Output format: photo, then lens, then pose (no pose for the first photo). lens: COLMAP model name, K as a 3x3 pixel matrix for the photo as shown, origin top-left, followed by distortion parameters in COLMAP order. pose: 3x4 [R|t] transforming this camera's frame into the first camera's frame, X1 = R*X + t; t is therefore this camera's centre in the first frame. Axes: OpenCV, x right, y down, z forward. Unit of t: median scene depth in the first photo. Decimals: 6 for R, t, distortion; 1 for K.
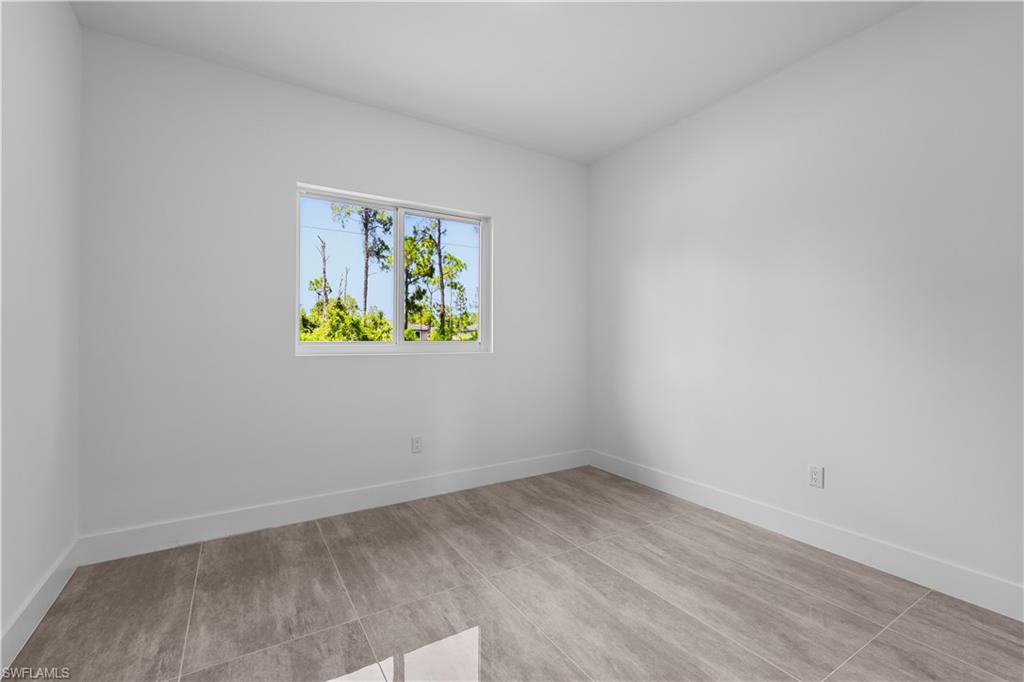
lens RADIAL K [[445.7, 0, 509.3], [0, 445.7, 333.8], [0, 0, 1]] dist [0.004356, -0.000333]
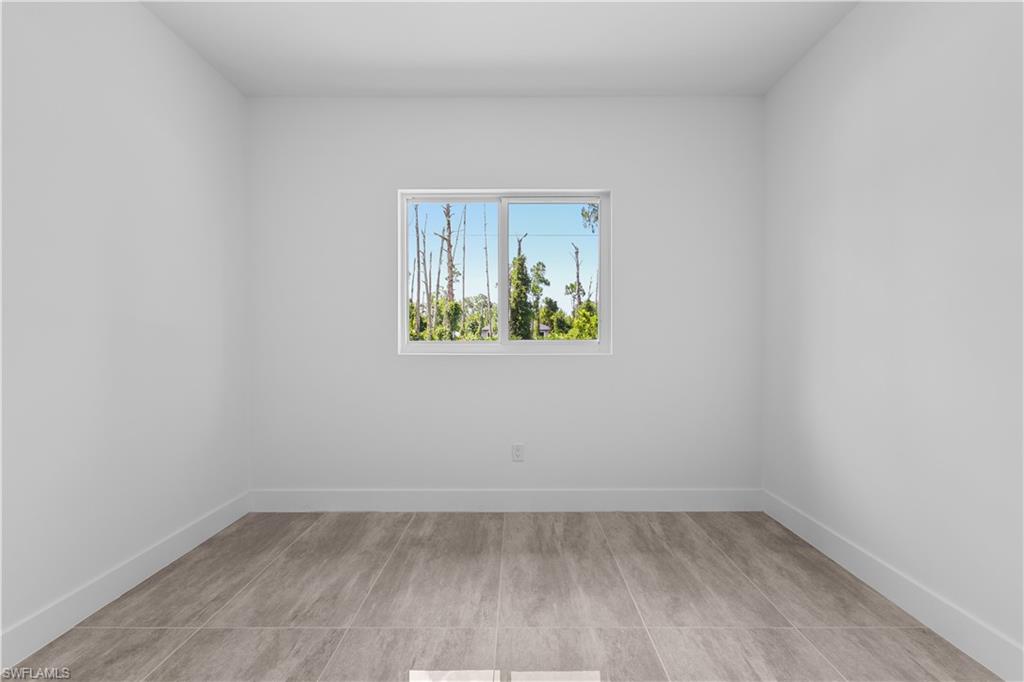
lens RADIAL K [[445.7, 0, 514.8], [0, 445.7, 335.6], [0, 0, 1]] dist [0.004356, -0.000333]
pose [[0.849340, -0.005208, -0.527820, 0.303550], [0.007115, 0.999973, 0.001582, 0.006324], [0.527798, -0.005099, 0.849355, 0.238583]]
